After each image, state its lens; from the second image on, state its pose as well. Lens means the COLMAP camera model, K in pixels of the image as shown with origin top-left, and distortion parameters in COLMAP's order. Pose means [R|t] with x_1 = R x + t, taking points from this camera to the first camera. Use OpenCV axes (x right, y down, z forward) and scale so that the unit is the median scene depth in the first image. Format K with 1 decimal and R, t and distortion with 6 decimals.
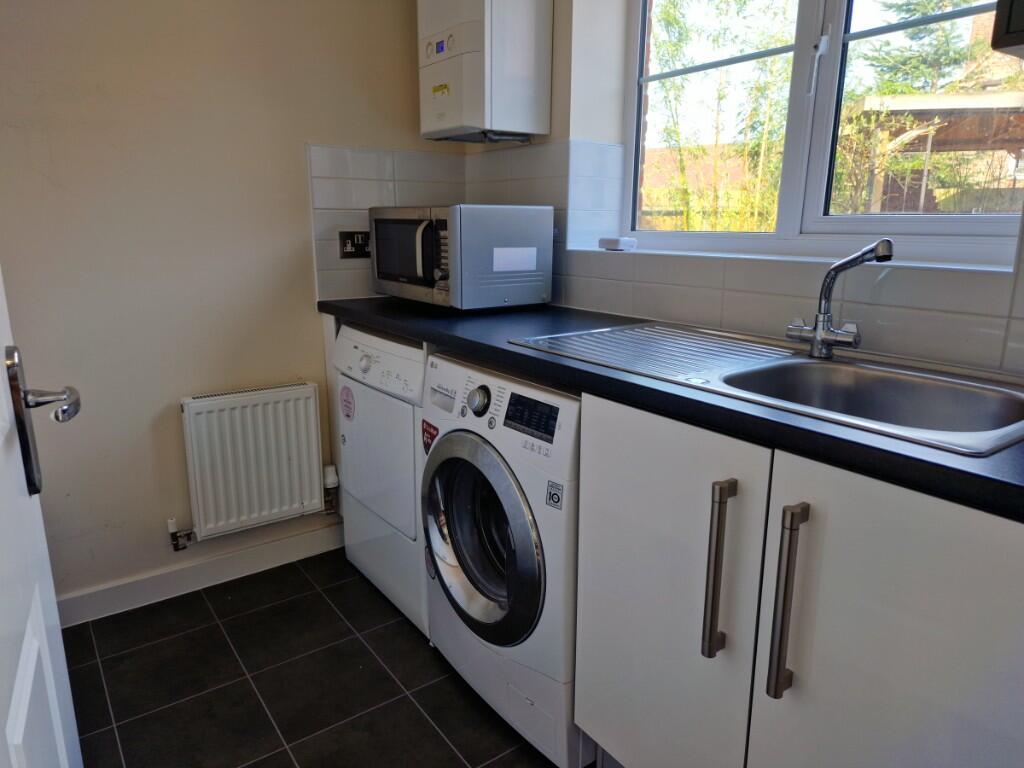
lens RADIAL K [[695.5, 0, 512.0], [0, 695.5, 384.0], [0, 0, 1]] dist [0.003933, 0.001182]
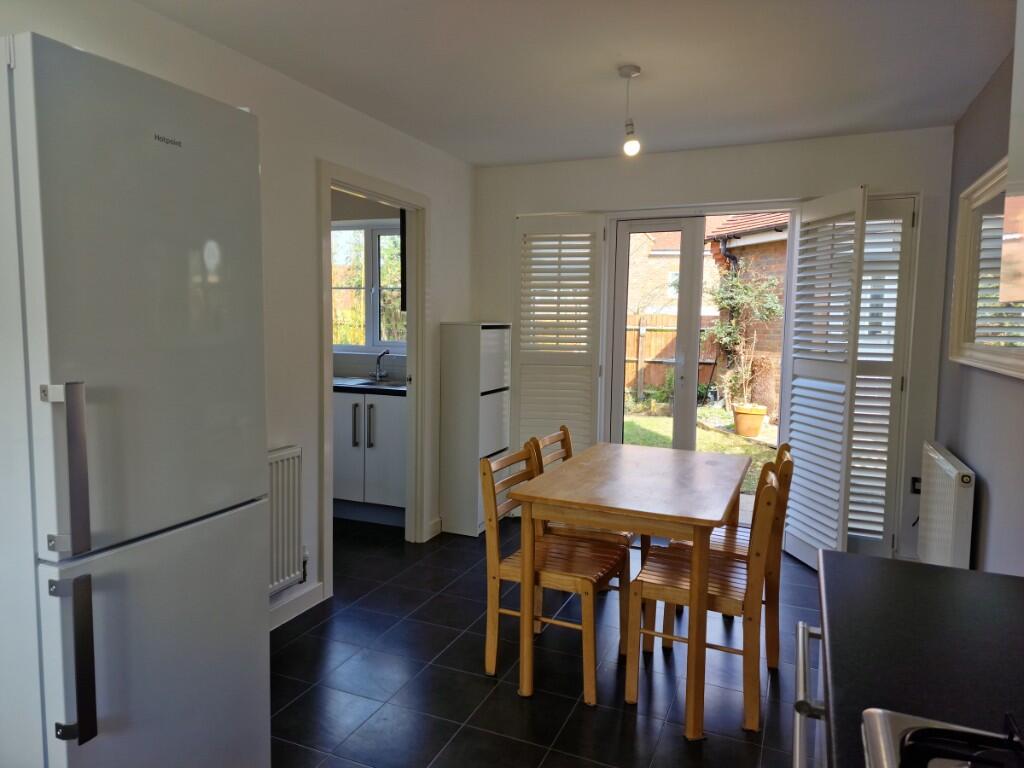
lens RADIAL K [[695.5, 0, 512.0], [0, 695.5, 384.0], [0, 0, 1]] dist [0.003933, 0.001182]
pose [[0.859961, -0.029367, 0.509514, -0.787398], [0.100651, 0.988495, -0.112905, 0.451983], [-0.500337, 0.148377, 0.853023, -2.384493]]
